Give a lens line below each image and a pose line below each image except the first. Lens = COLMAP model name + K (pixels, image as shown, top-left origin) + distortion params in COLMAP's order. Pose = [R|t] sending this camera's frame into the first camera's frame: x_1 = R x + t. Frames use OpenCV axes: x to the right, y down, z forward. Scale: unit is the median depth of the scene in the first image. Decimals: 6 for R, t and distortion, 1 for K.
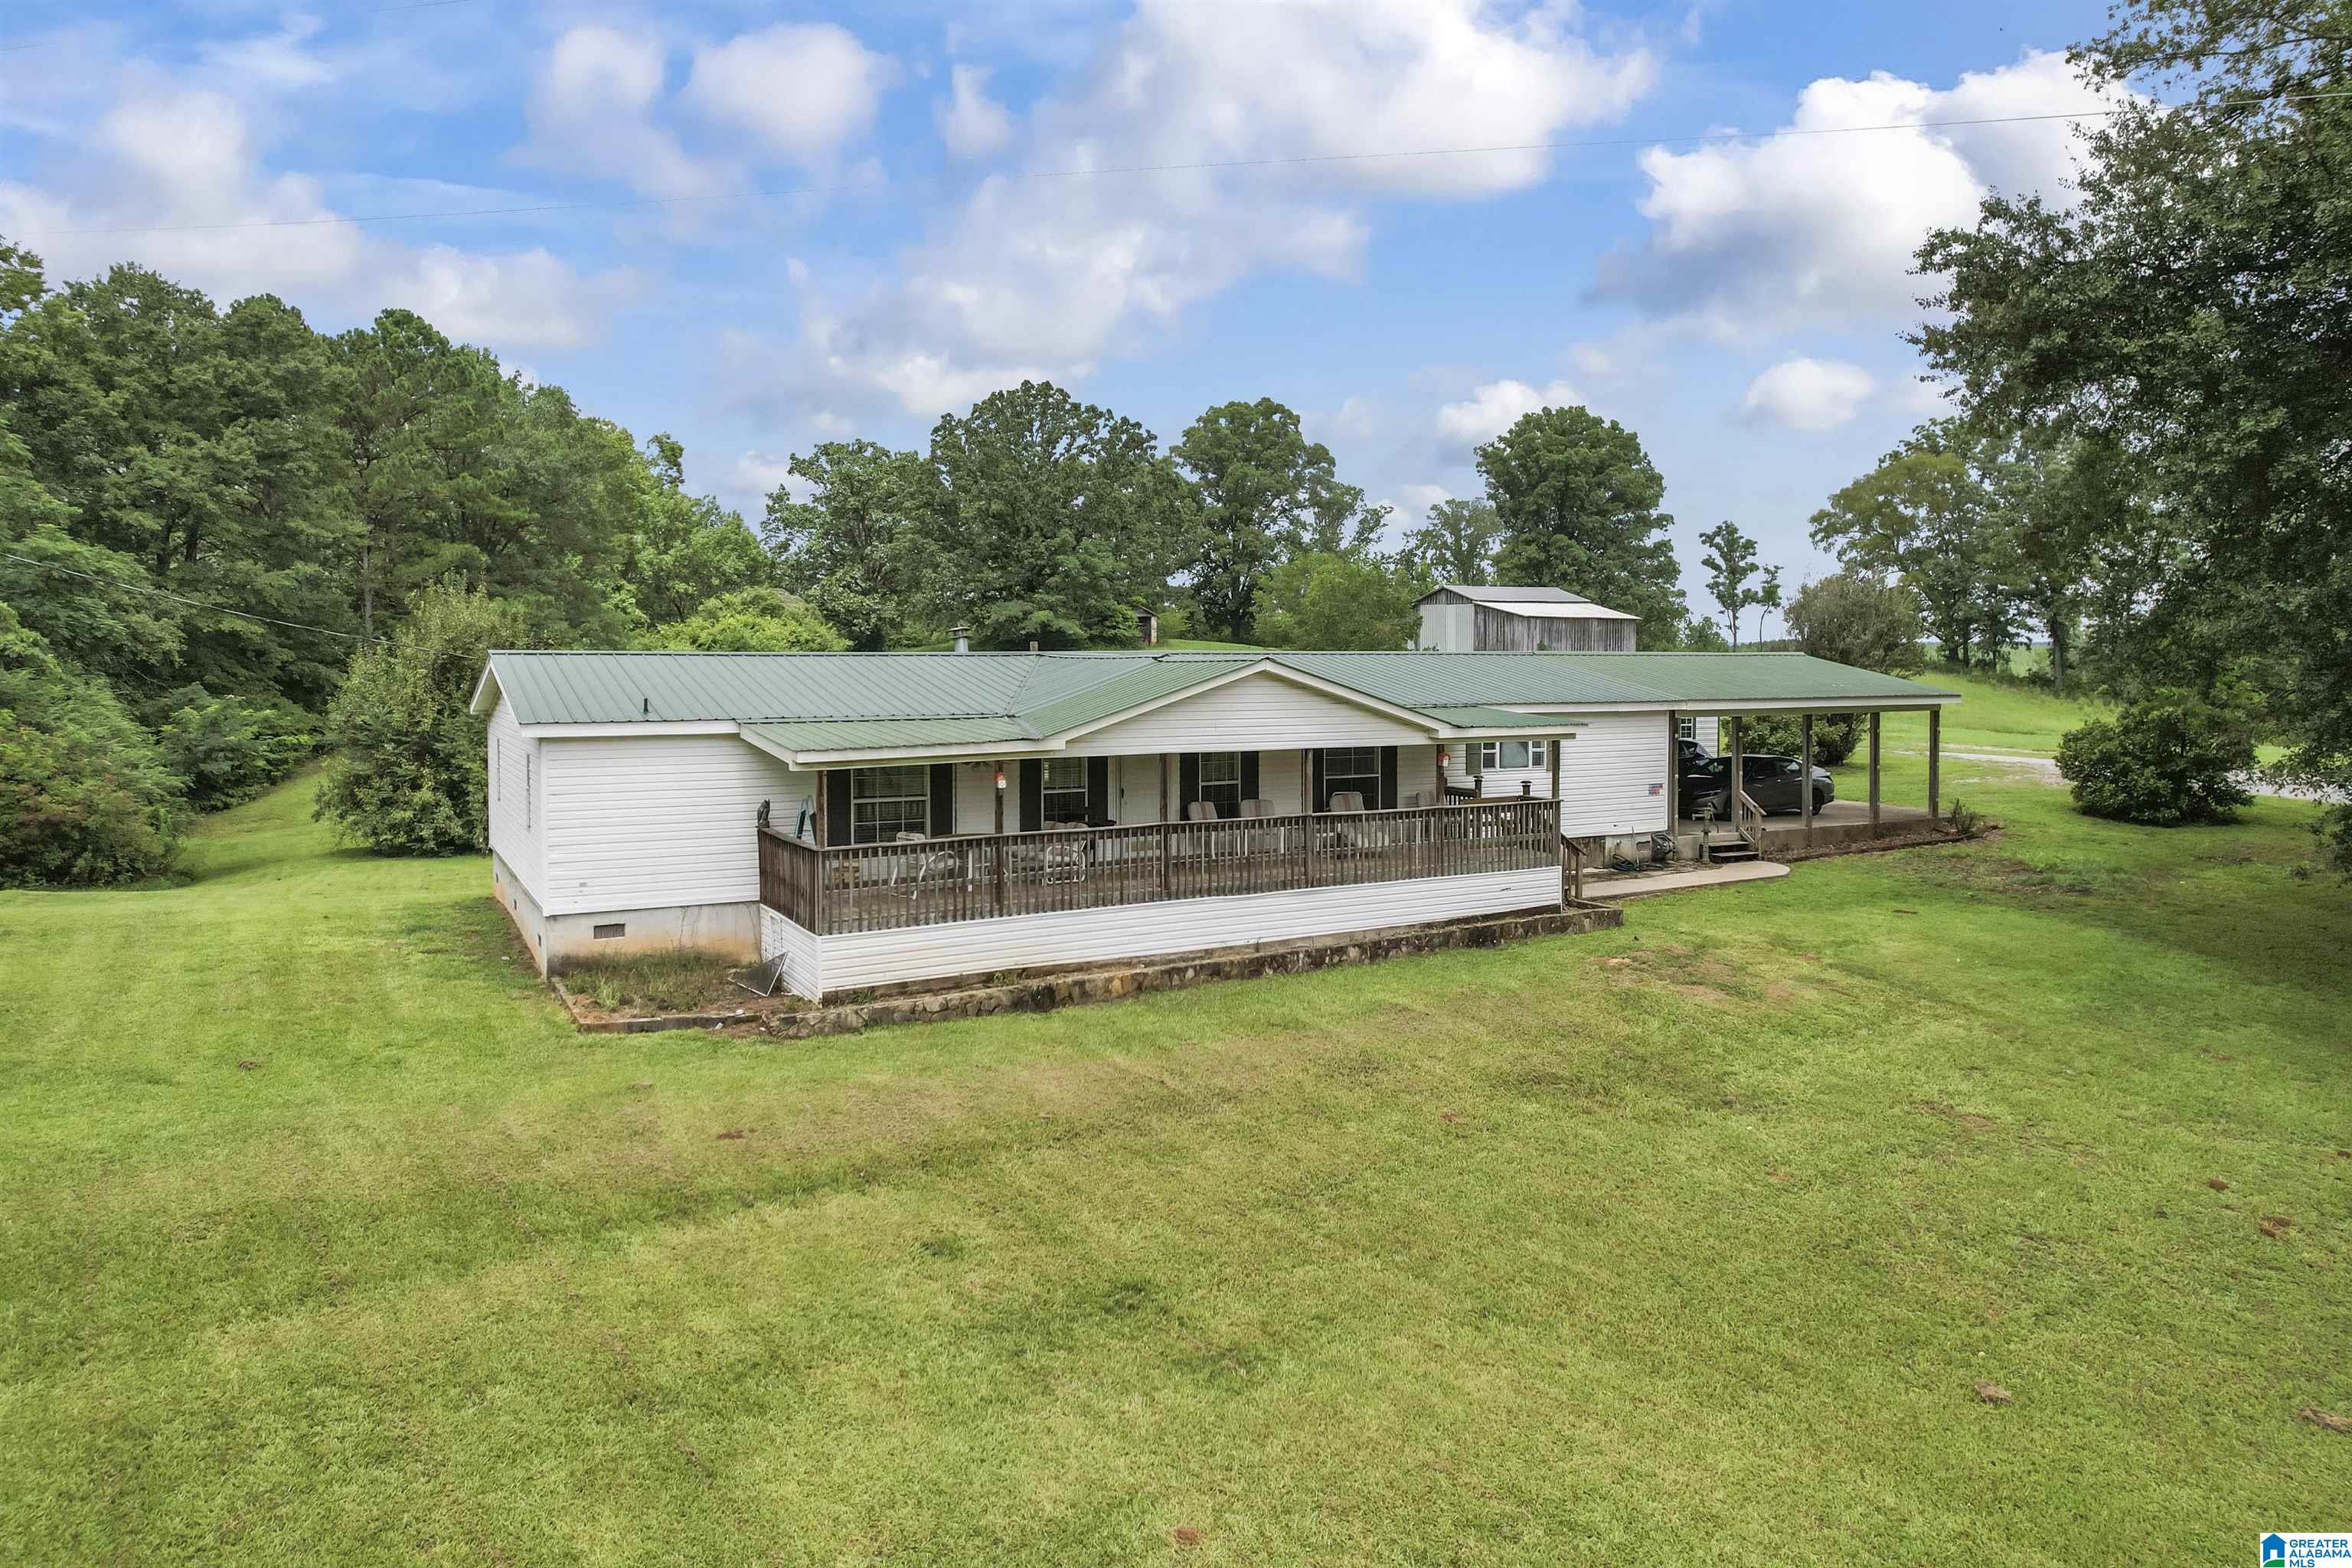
lens RADIAL K [[1511.6, 0, 1180.4], [0, 1511.6, 809.1], [0, 0, 1]] dist [-0.071983, 0.058768]
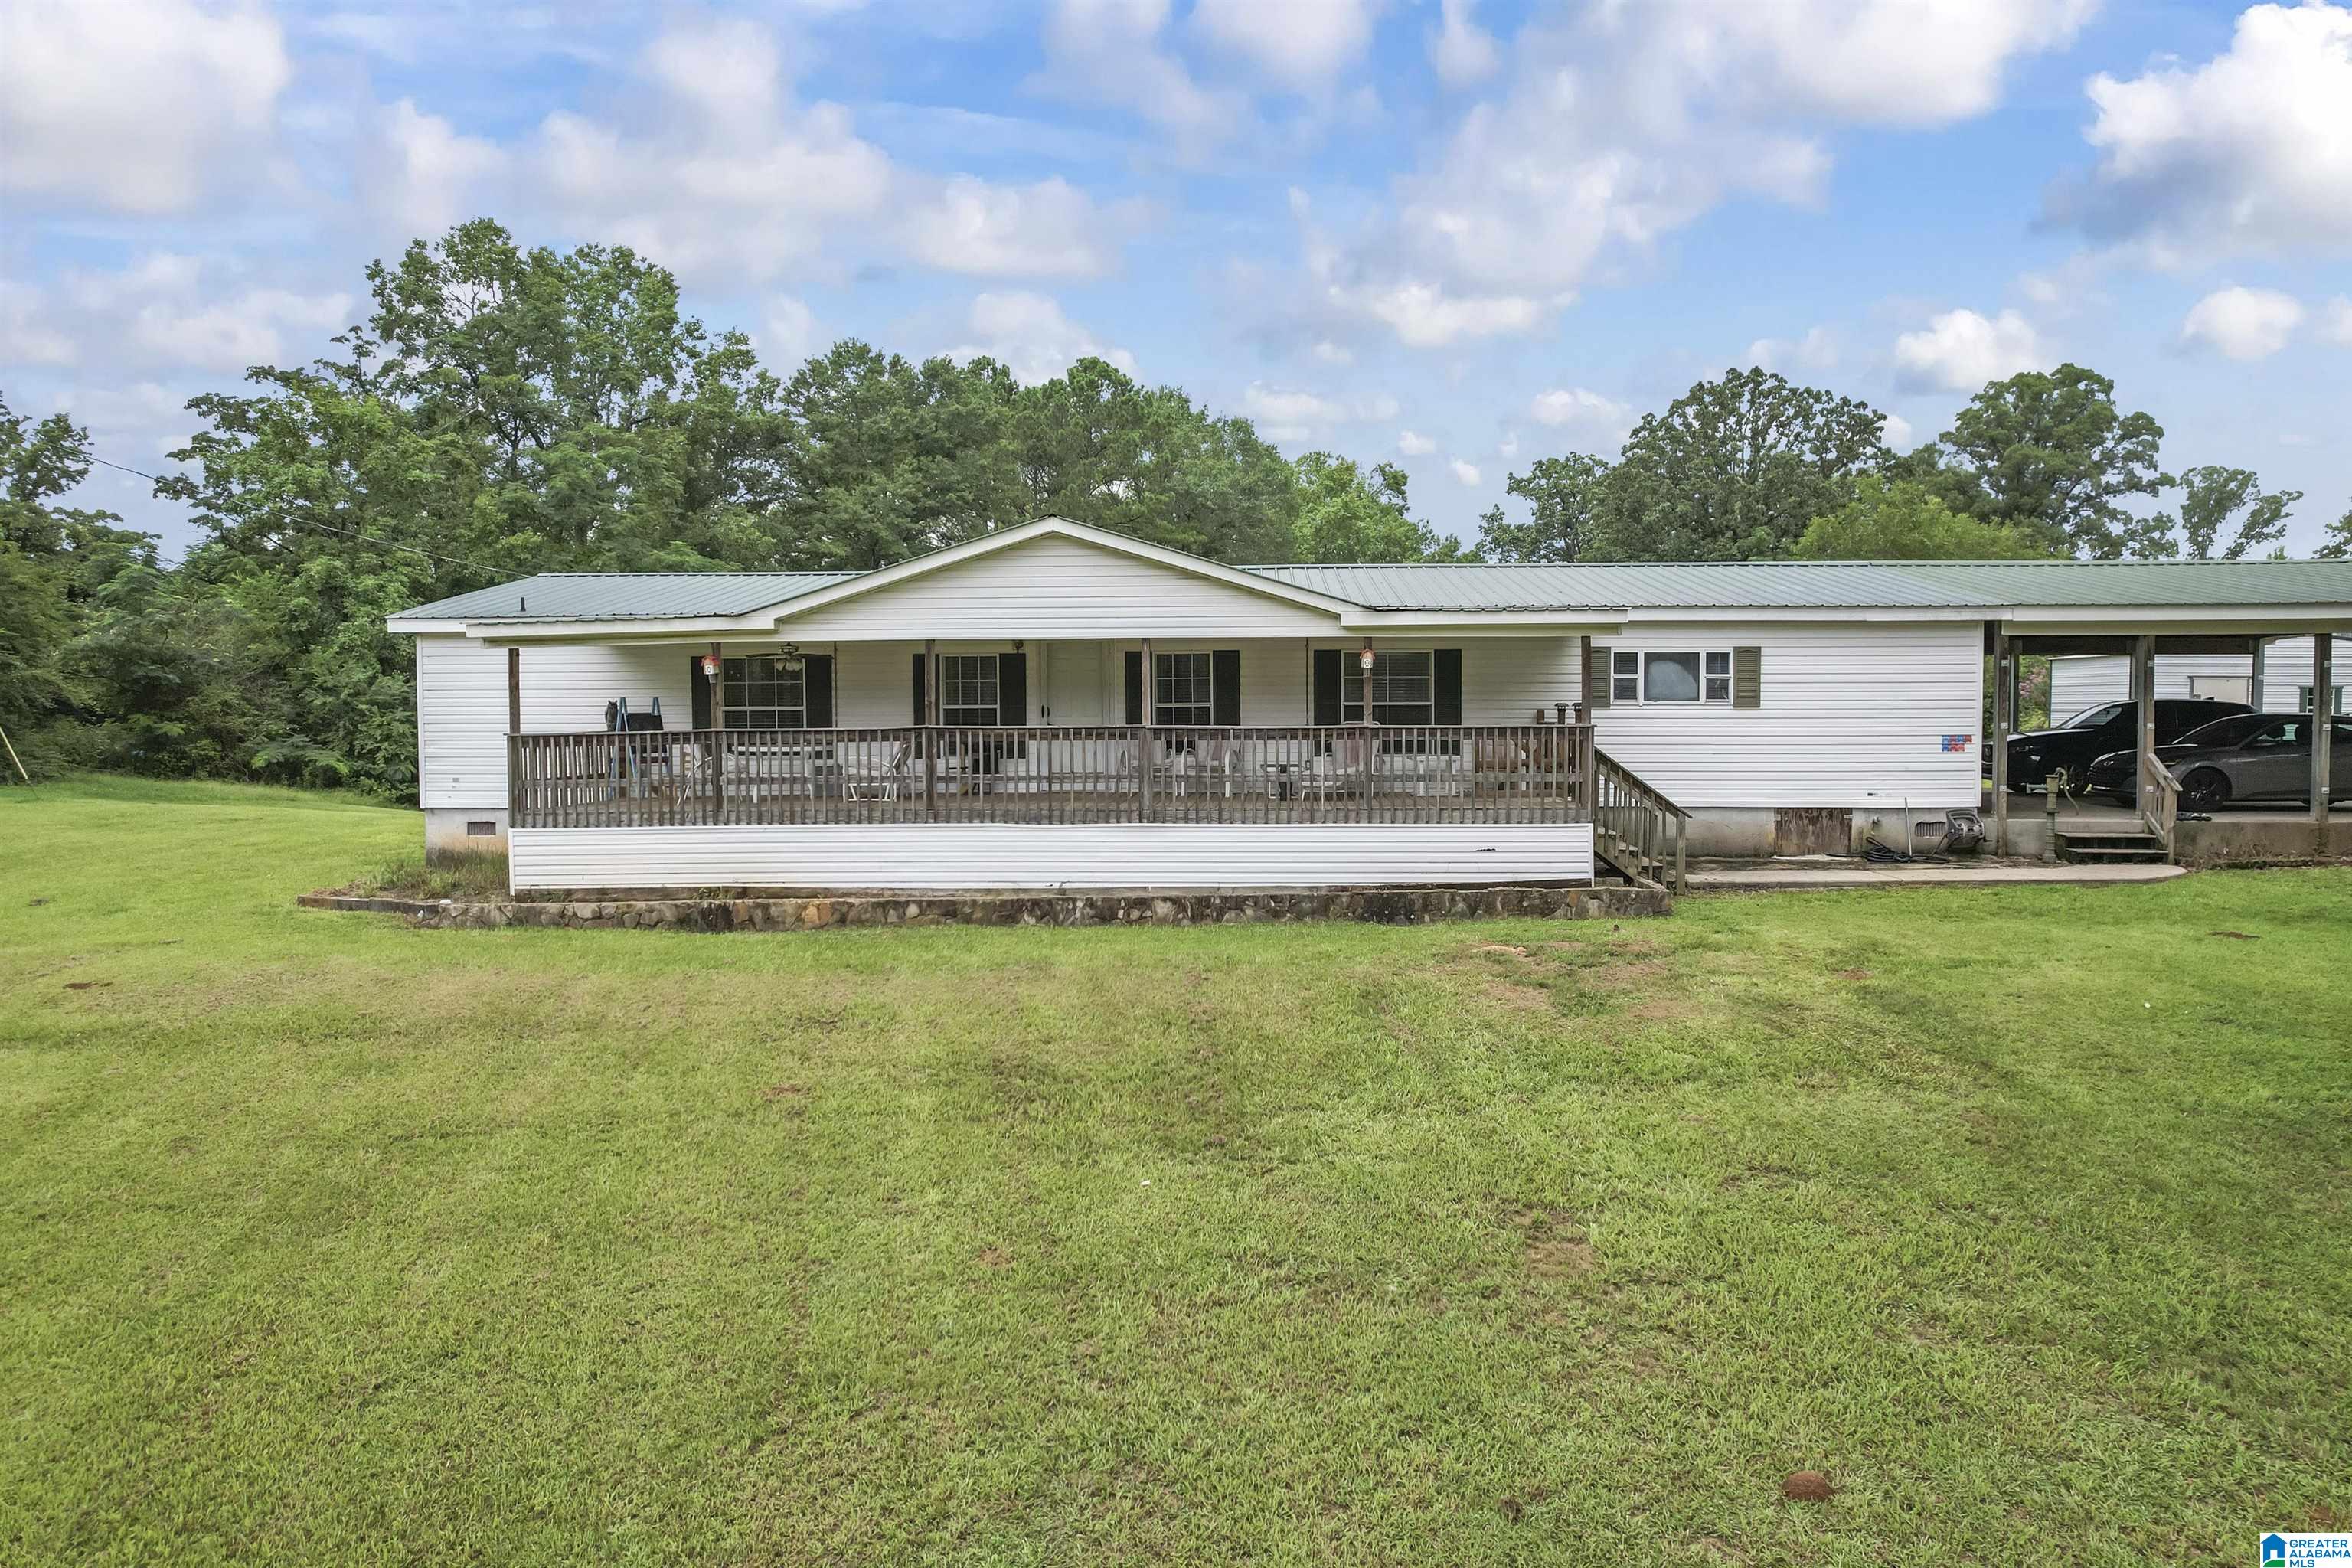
lens RADIAL K [[1511.6, 0, 1180.4], [0, 1511.6, 809.1], [0, 0, 1]] dist [-0.071983, 0.058768]
pose [[0.847936, 0.032501, -0.529101, 0.213675], [-0.048926, 0.998657, -0.017065, 0.024585], [0.527835, 0.040357, 0.848387, 0.157065]]
